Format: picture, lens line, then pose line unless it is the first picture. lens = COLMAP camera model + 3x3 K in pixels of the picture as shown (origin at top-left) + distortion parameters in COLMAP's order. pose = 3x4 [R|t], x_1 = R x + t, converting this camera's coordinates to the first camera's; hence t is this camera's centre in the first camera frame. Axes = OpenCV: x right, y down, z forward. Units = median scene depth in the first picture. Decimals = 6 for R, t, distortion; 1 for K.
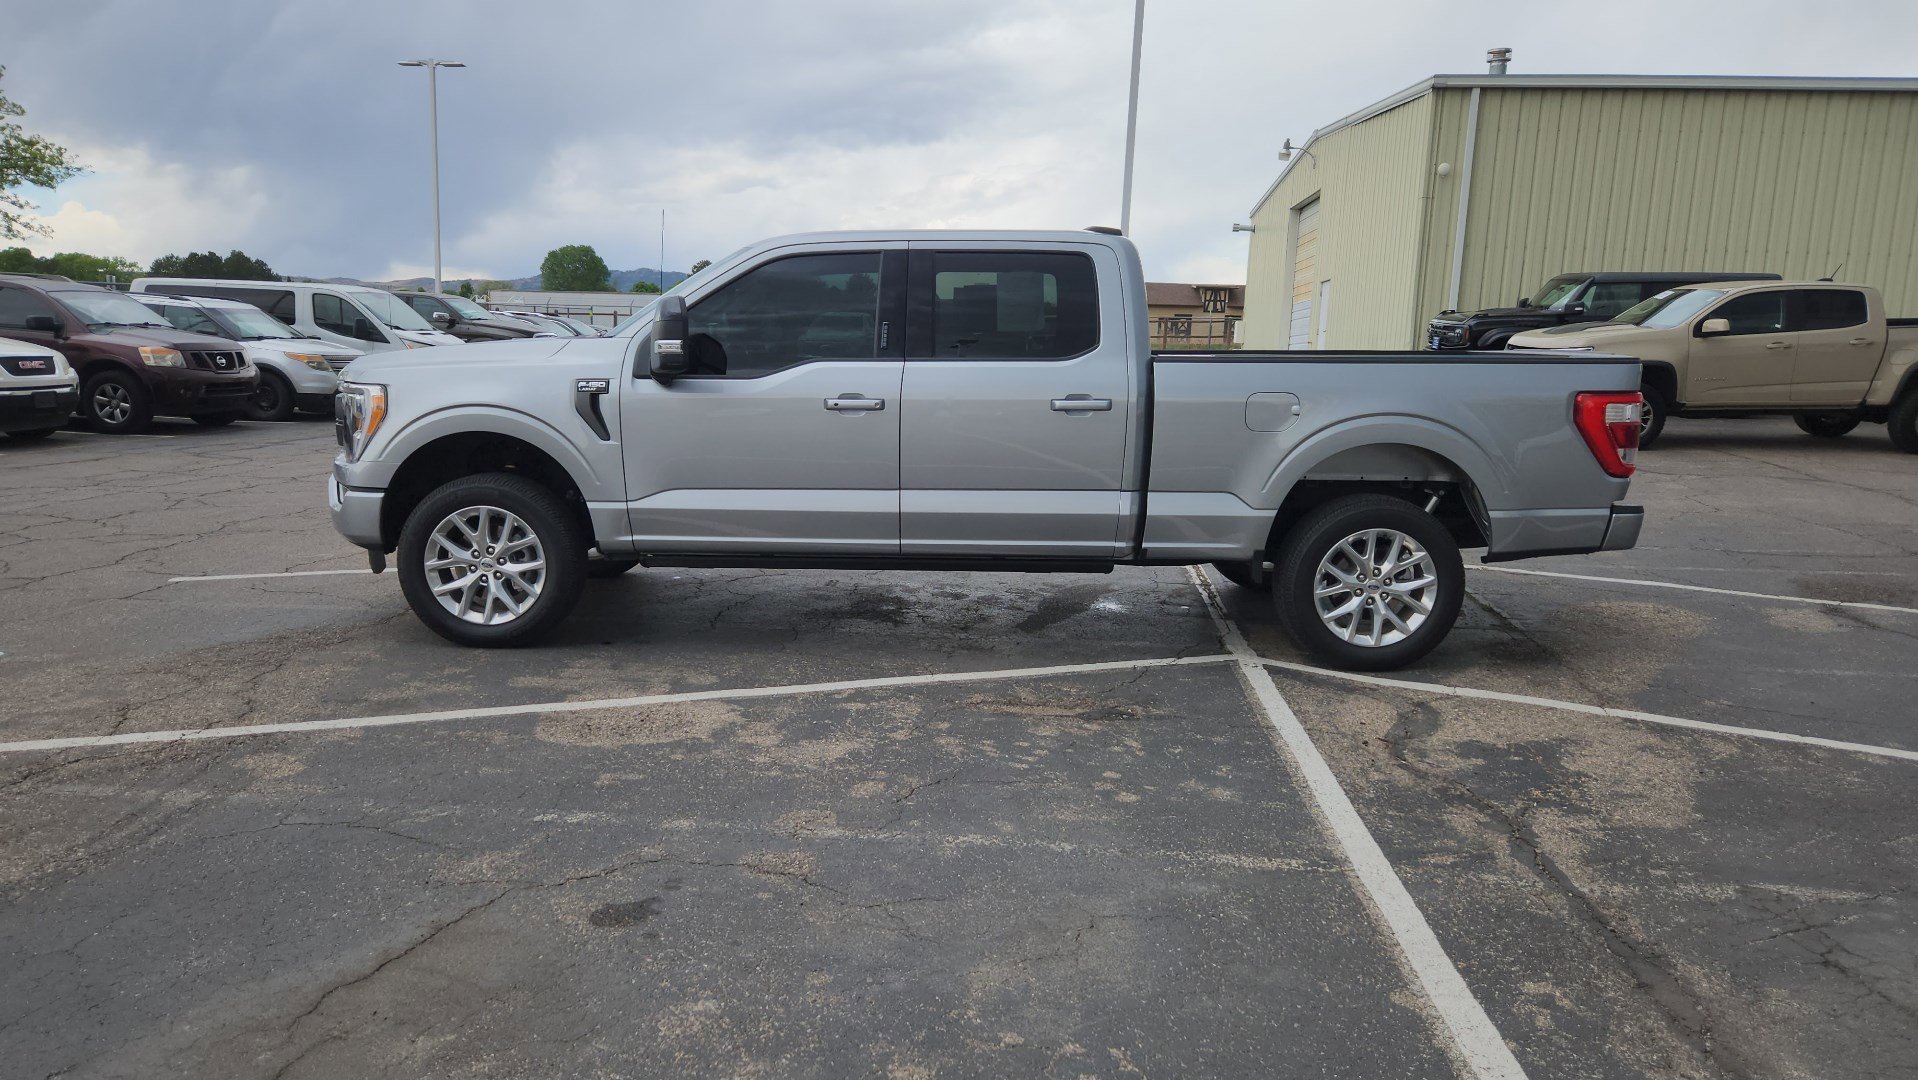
lens RADIAL K [[1278.7, 0, 922.1], [0, 1278.7, 542.3], [0, 0, 1]] dist [0.075218, -0.063606]
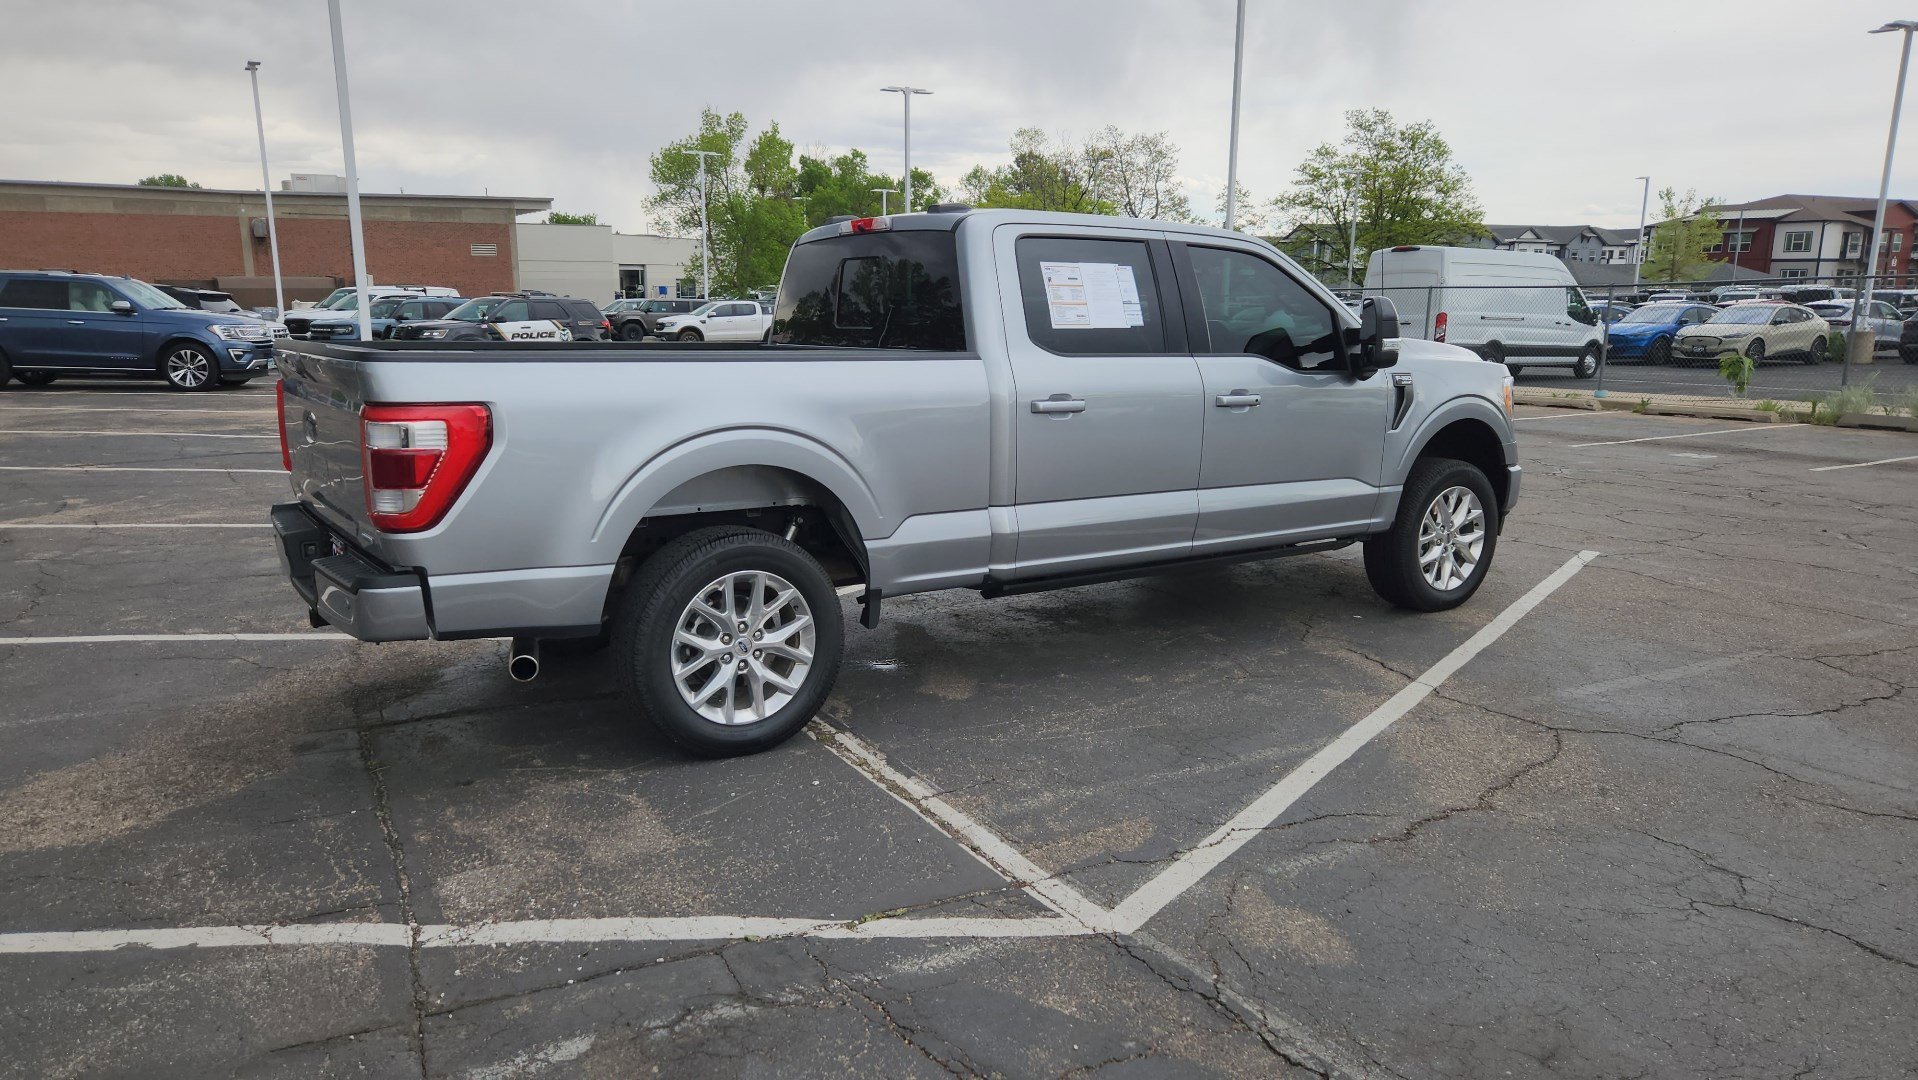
lens RADIAL K [[1286.5, 0, 948.4], [0, 1286.5, 540.4], [0, 0, 1]] dist [0.071047, -0.054799]
pose [[-0.820121, 0.079086, -0.566698, 0.750882], [-0.110914, 0.949644, 0.293043, -0.351576], [0.561337, 0.303185, -0.770052, 2.152825]]
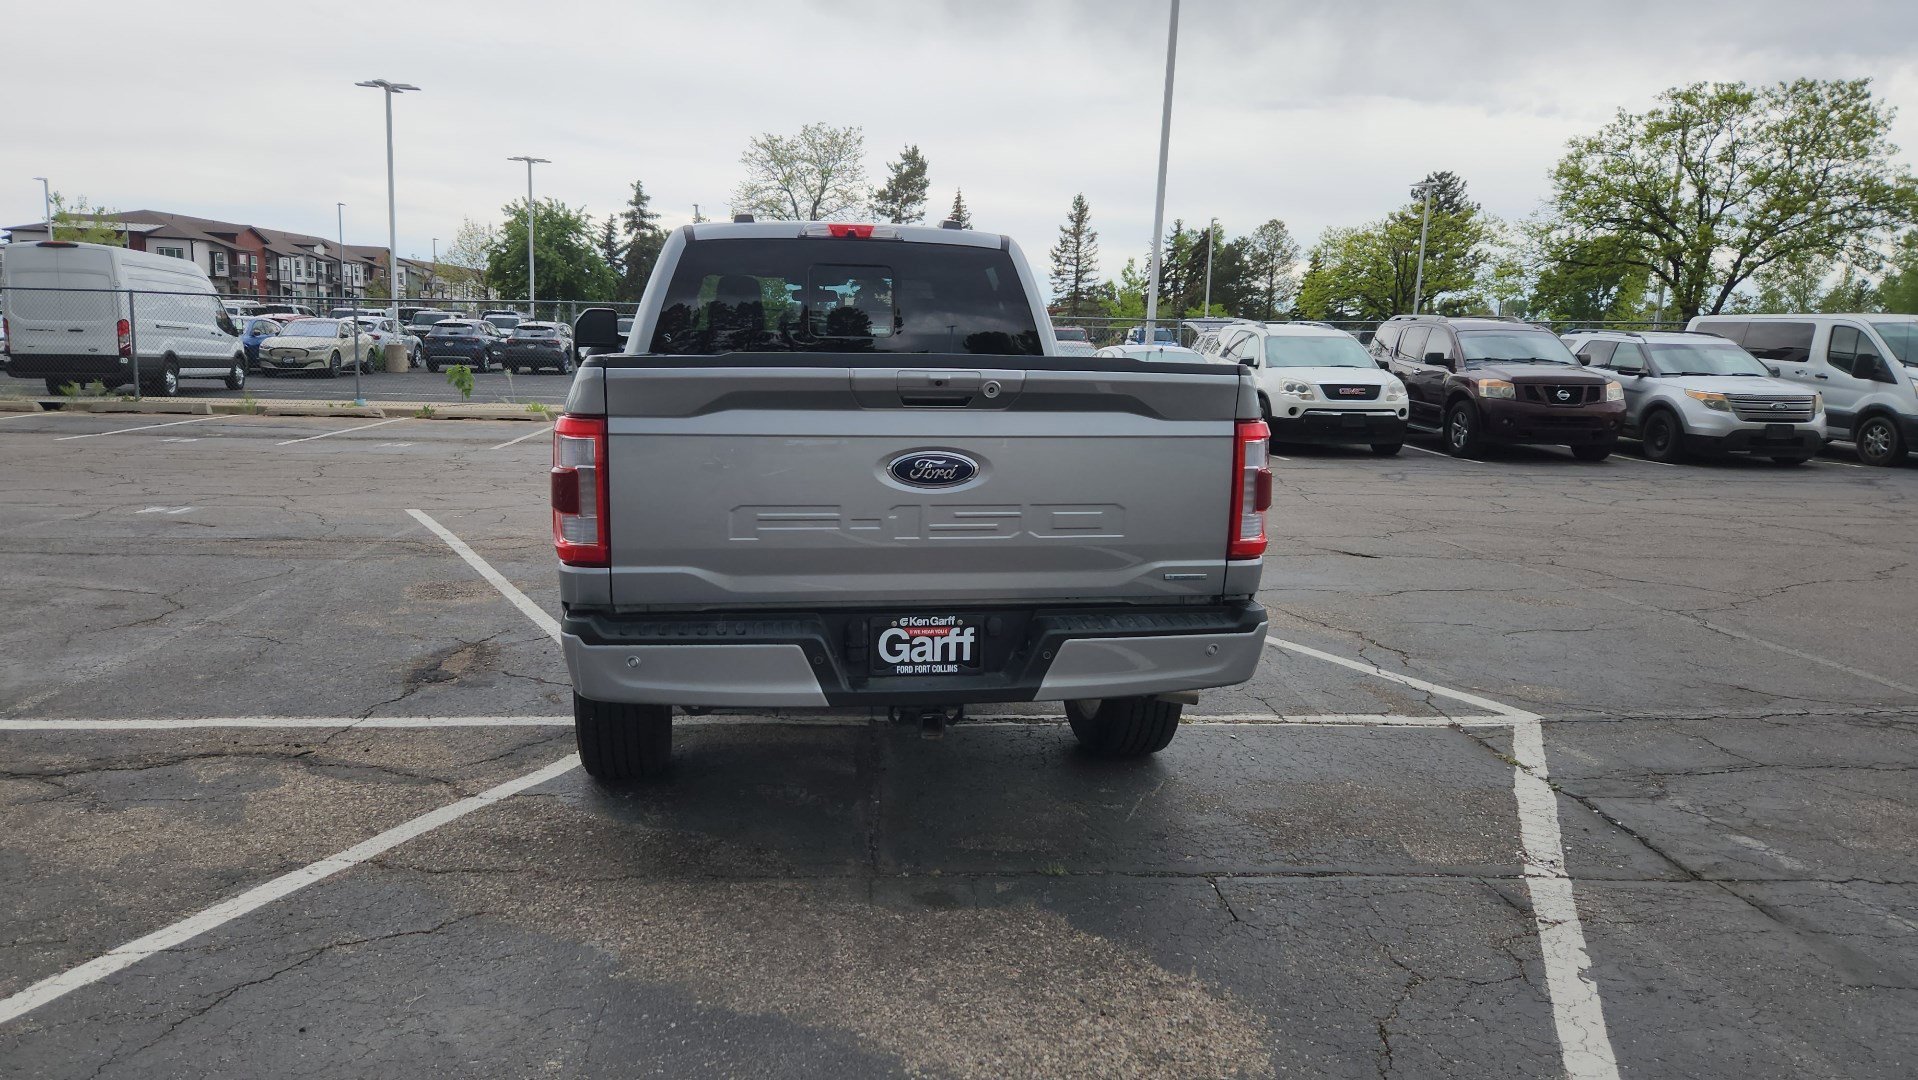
lens RADIAL K [[1278.7, 0, 927.4], [0, 1278.7, 533.4], [0, 0, 1]] dist [0.075218, -0.063606]
pose [[0.165295, 0.130947, -0.977512, 1.213369], [-0.175349, 0.979257, 0.101529, -0.160437], [0.970531, 0.154624, 0.184828, 1.136273]]
